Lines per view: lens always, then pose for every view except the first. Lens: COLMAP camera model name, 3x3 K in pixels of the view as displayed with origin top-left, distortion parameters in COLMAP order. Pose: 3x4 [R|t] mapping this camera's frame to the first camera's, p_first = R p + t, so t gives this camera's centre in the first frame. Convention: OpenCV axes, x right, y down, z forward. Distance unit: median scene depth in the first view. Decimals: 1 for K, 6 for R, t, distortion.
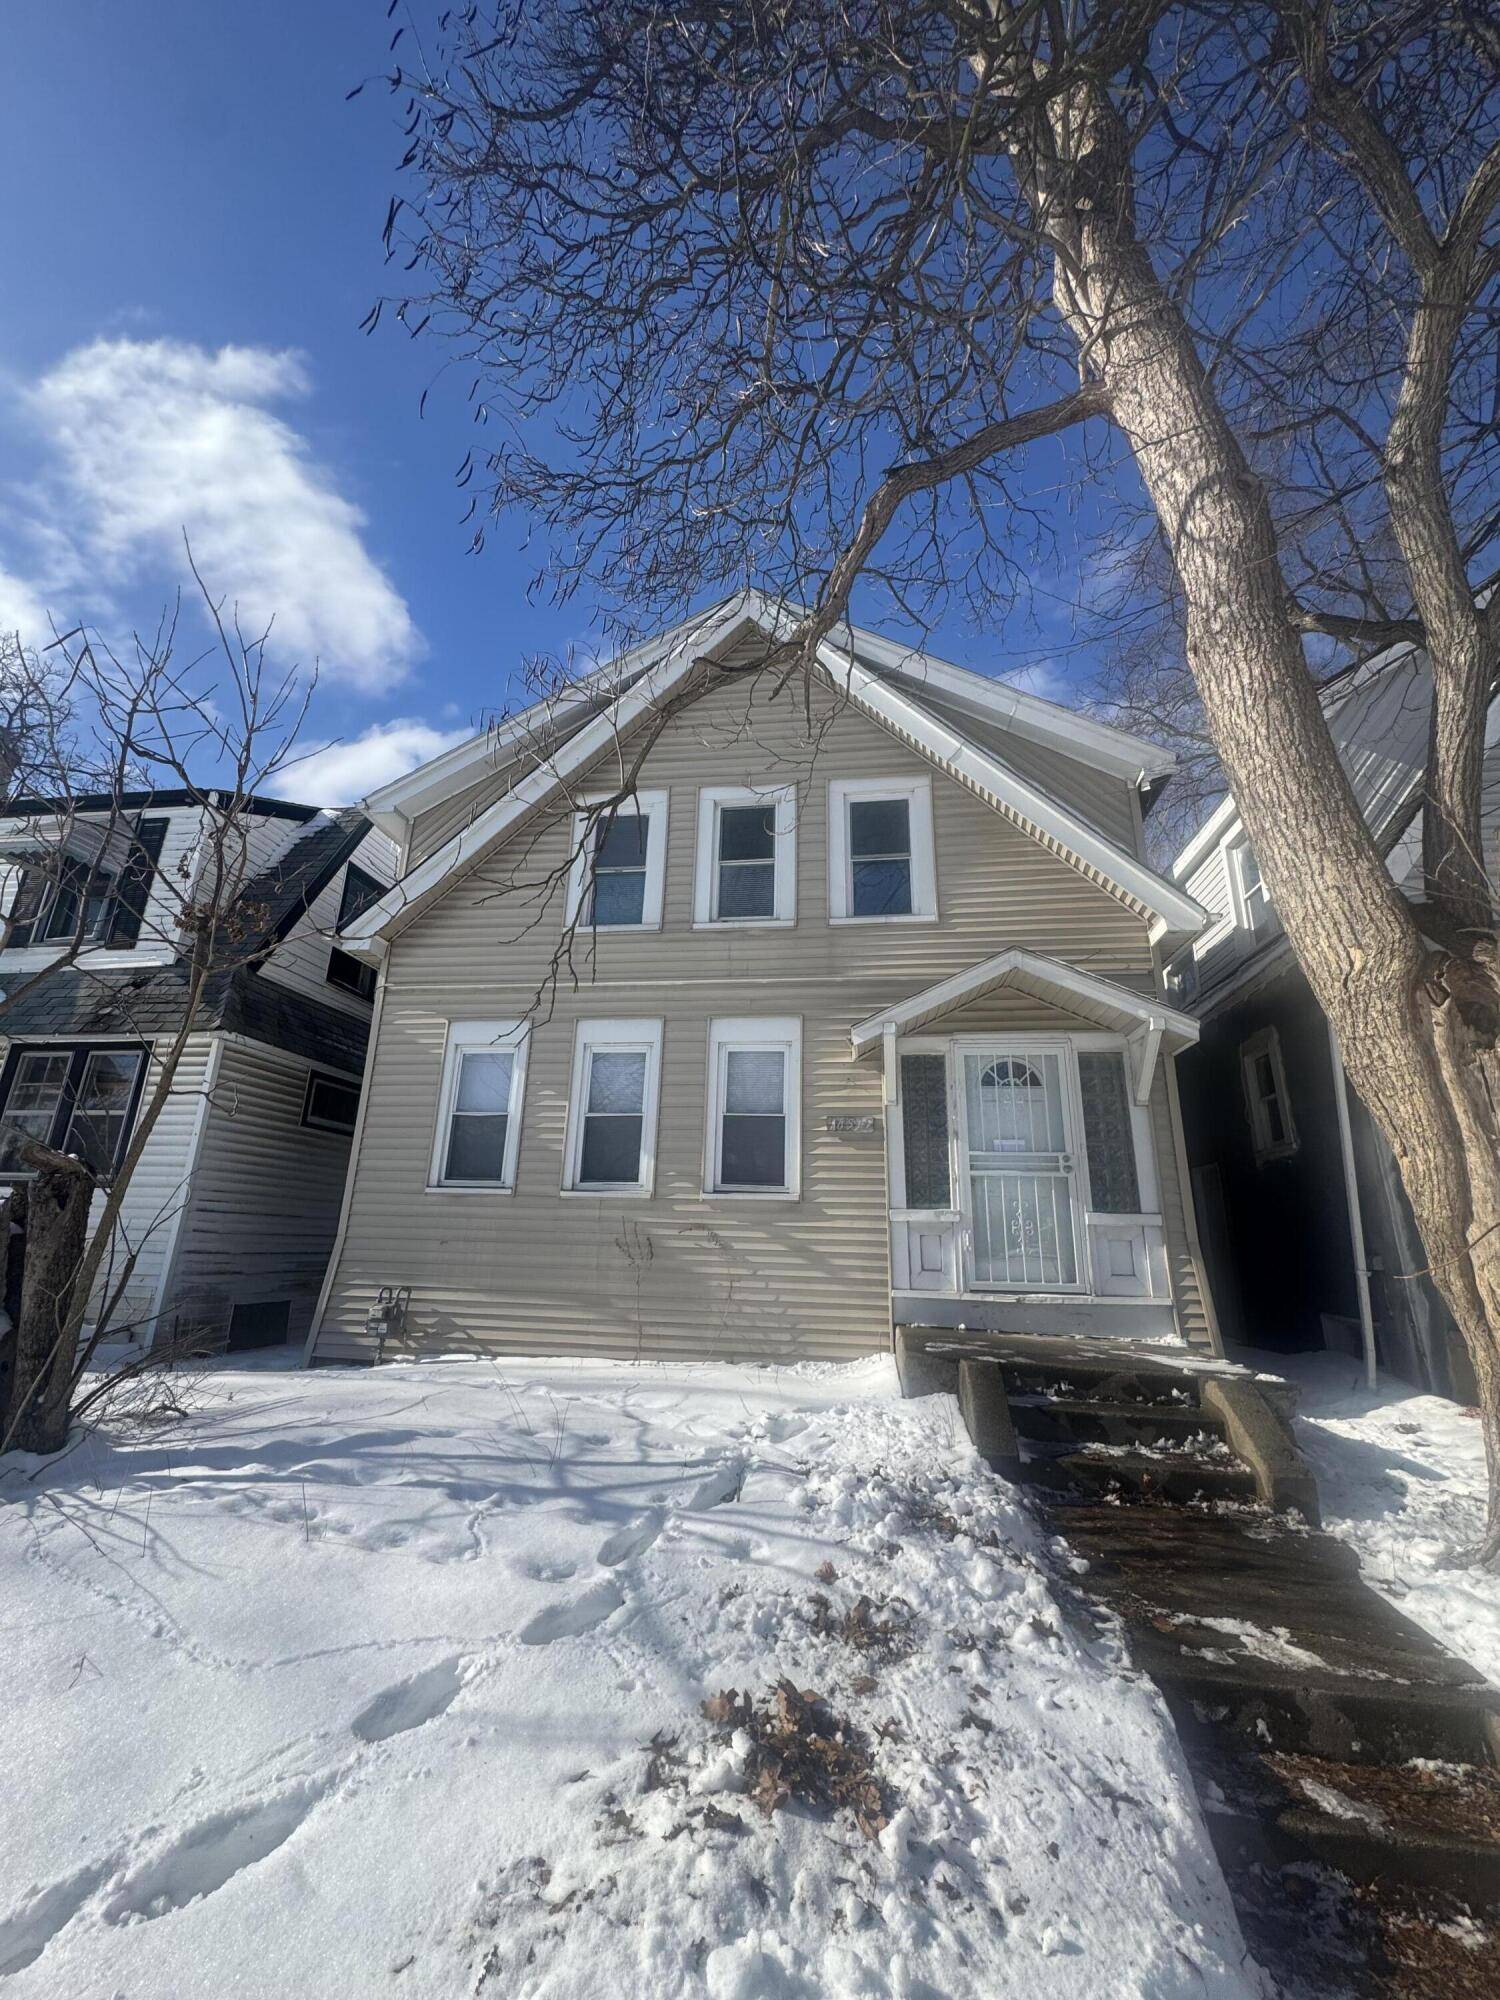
lens RADIAL K [[799.0, 0, 755.2], [0, 799.0, 1000.7], [0, 0, 1]] dist [-0.008552, 0.000263]
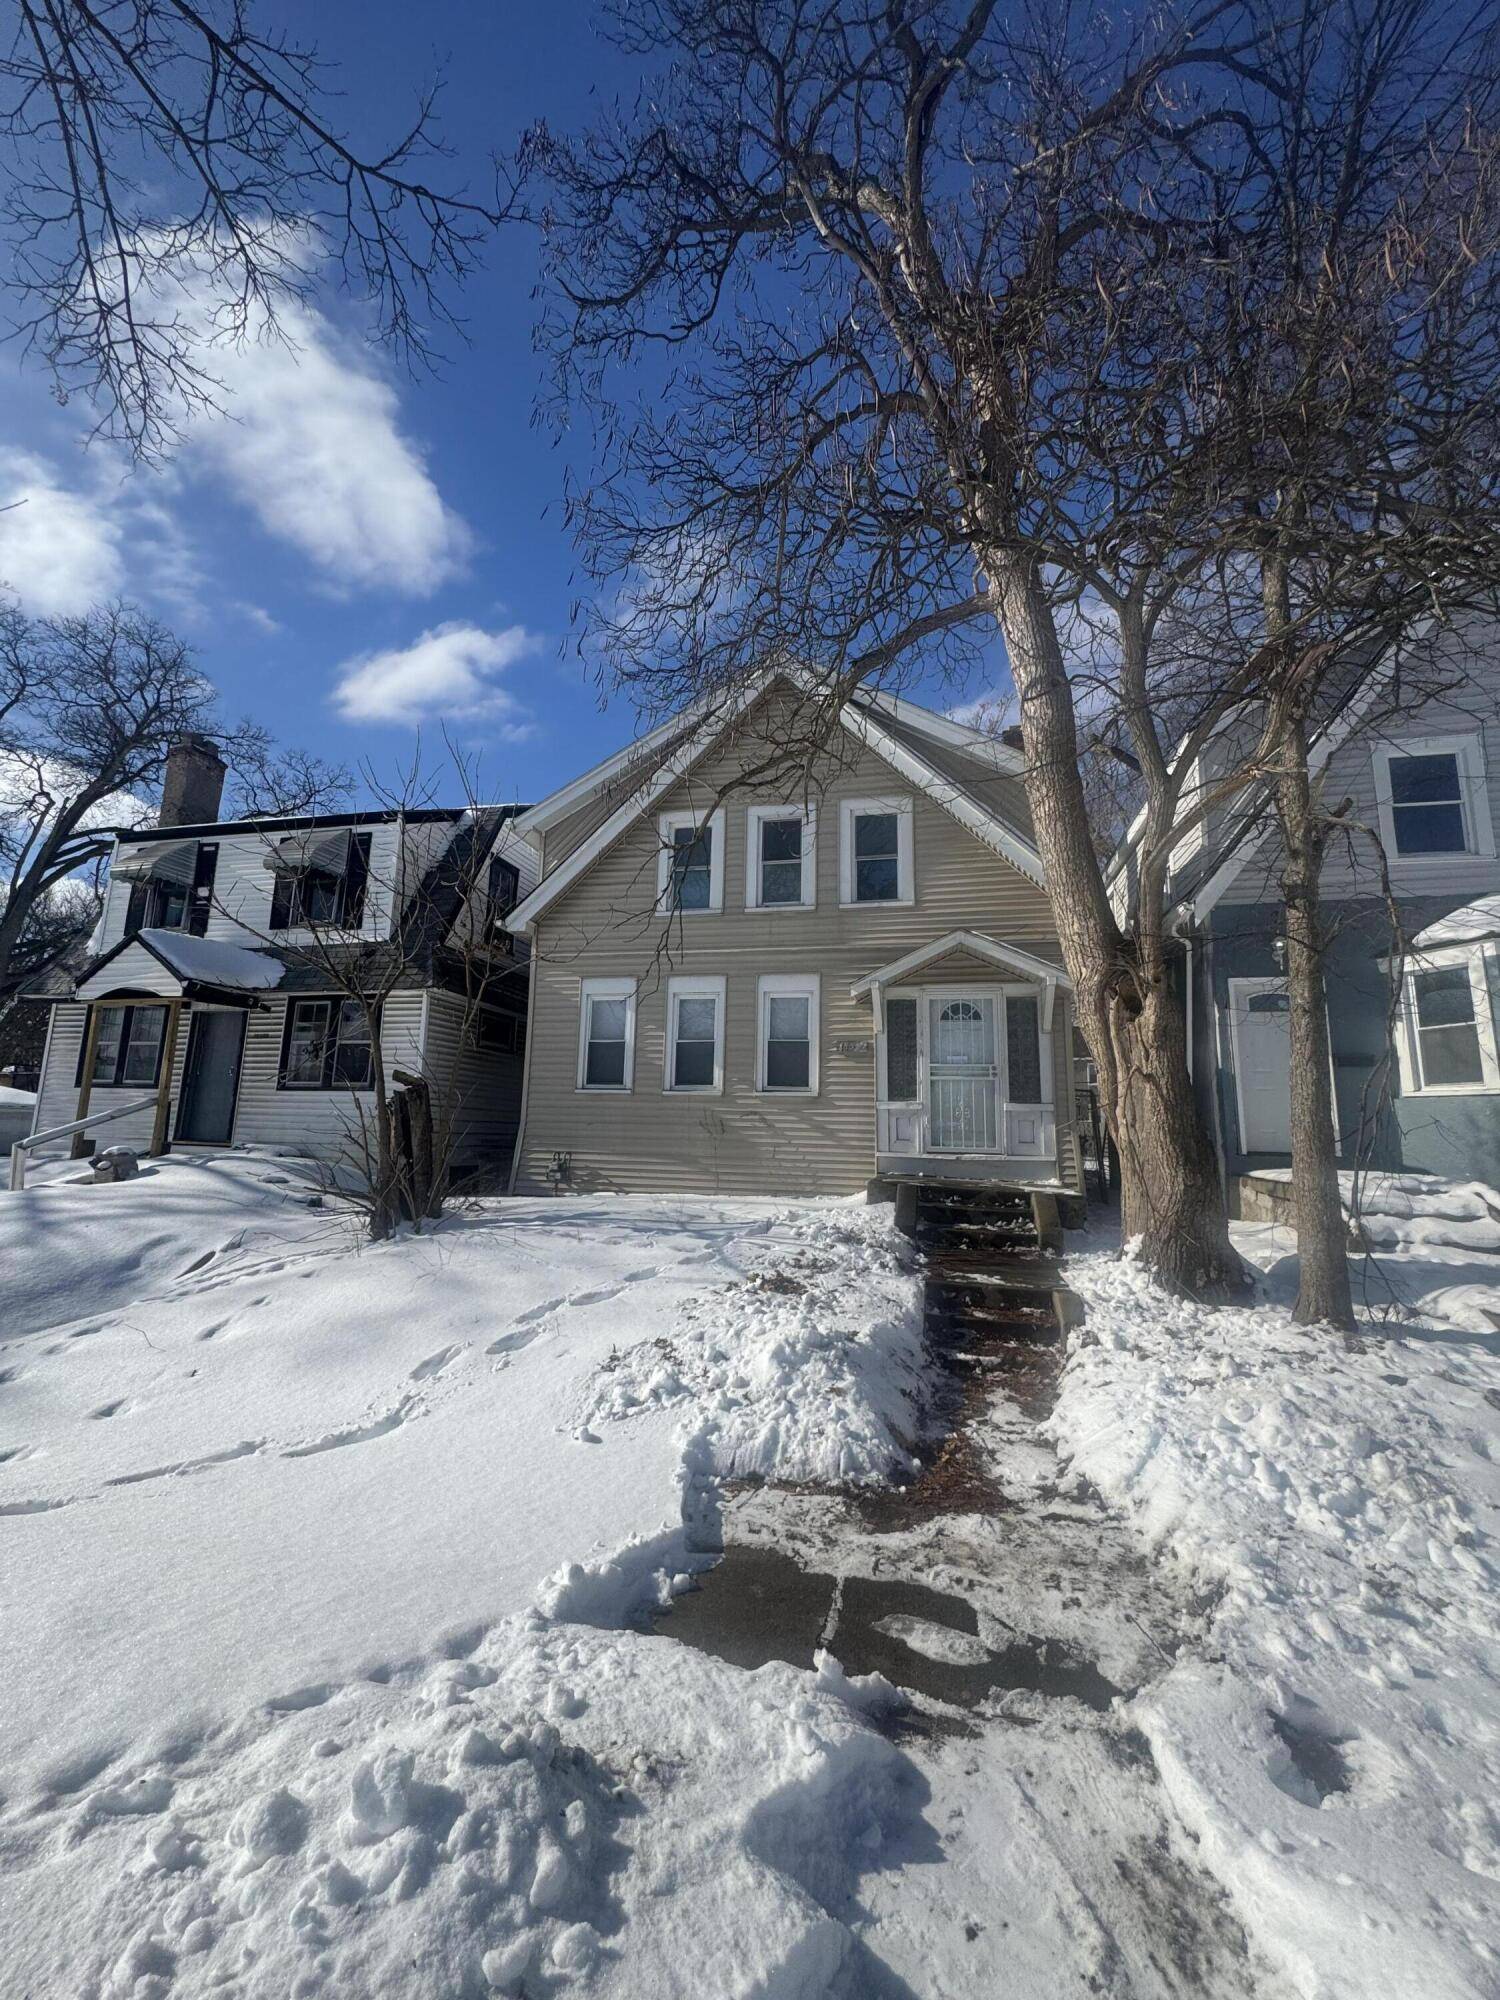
lens RADIAL K [[799.0, 0, 750.2], [0, 799.0, 999.9], [0, 0, 1]] dist [-0.008552, 0.000263]
pose [[0.996006, -0.016096, -0.087828, 0.060368], [0.026984, 0.991887, 0.124229, -0.120997], [0.085116, -0.126103, 0.988359, -0.478973]]
